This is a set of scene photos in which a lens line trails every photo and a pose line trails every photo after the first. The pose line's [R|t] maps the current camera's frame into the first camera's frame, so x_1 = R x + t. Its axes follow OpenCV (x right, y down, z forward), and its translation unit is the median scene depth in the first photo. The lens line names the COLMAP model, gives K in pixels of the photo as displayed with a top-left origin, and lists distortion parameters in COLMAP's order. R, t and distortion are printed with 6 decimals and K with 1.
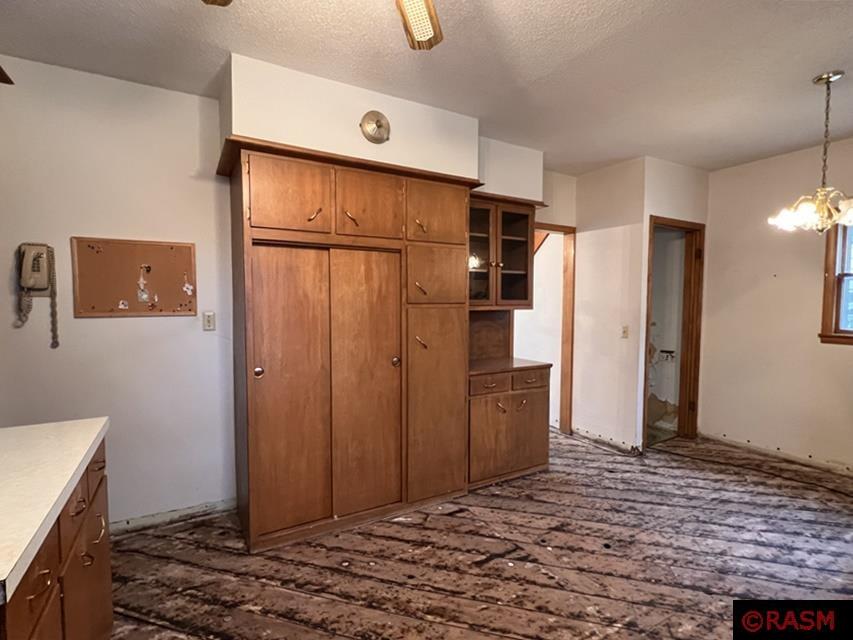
lens RADIAL K [[424.2, 0, 423.8], [0, 424.2, 318.6], [0, 0, 1]] dist [0.000431, -0.000406]
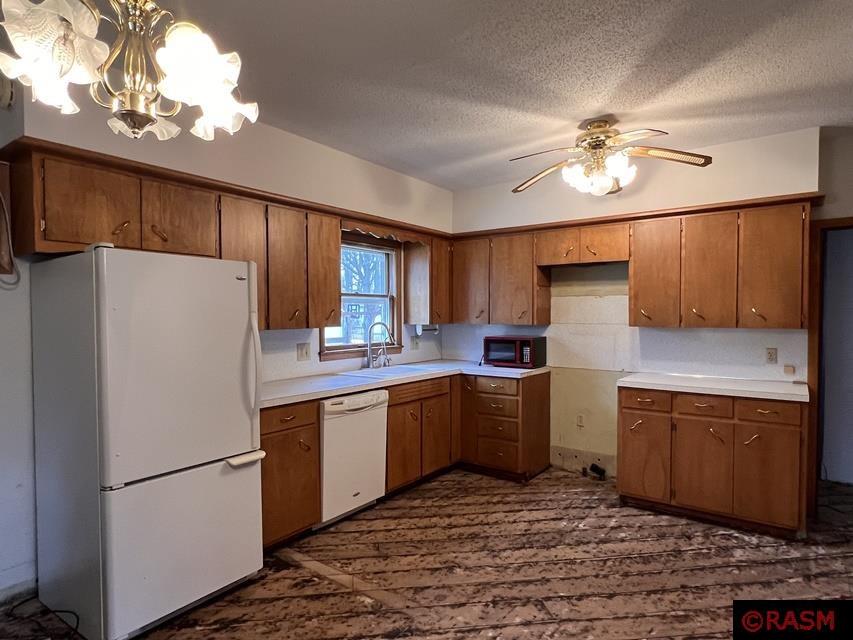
lens RADIAL K [[501.6, 0, 426.8], [0, 501.6, 320.5], [0, 0, 1]] dist [-0.002296, -0.000406]
pose [[-0.916406, 0.004066, -0.400230, 0.812039], [-0.017948, 0.998525, 0.051238, -0.070422], [0.399848, 0.054138, -0.914981, 1.358838]]
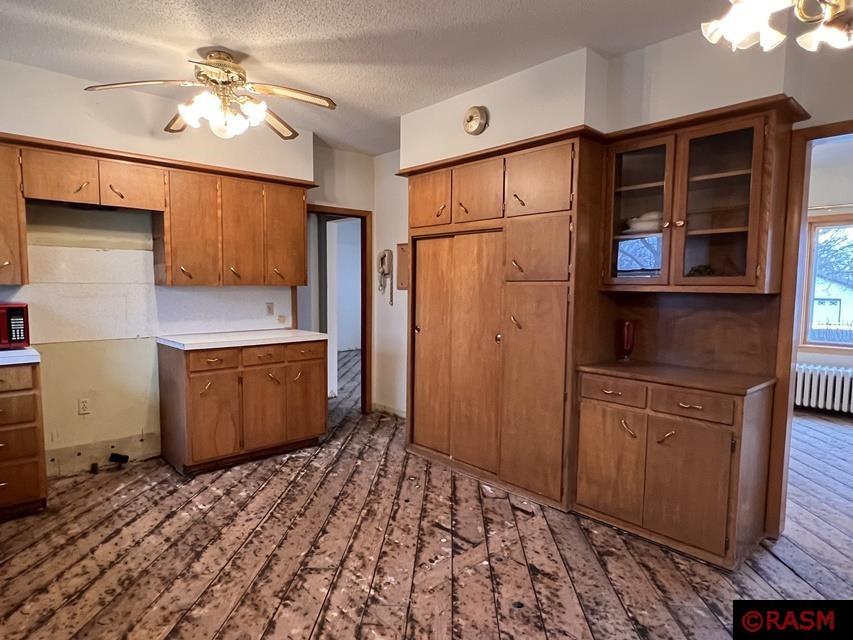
lens RADIAL K [[501.6, 0, 421.4], [0, 501.6, 319.2], [0, 0, 1]] dist [-0.002296, -0.000406]
pose [[0.216399, 0.067587, -0.973963, 1.138112], [-0.048977, 0.997096, 0.058310, -0.005623], [0.975076, 0.035083, 0.219081, 0.584333]]
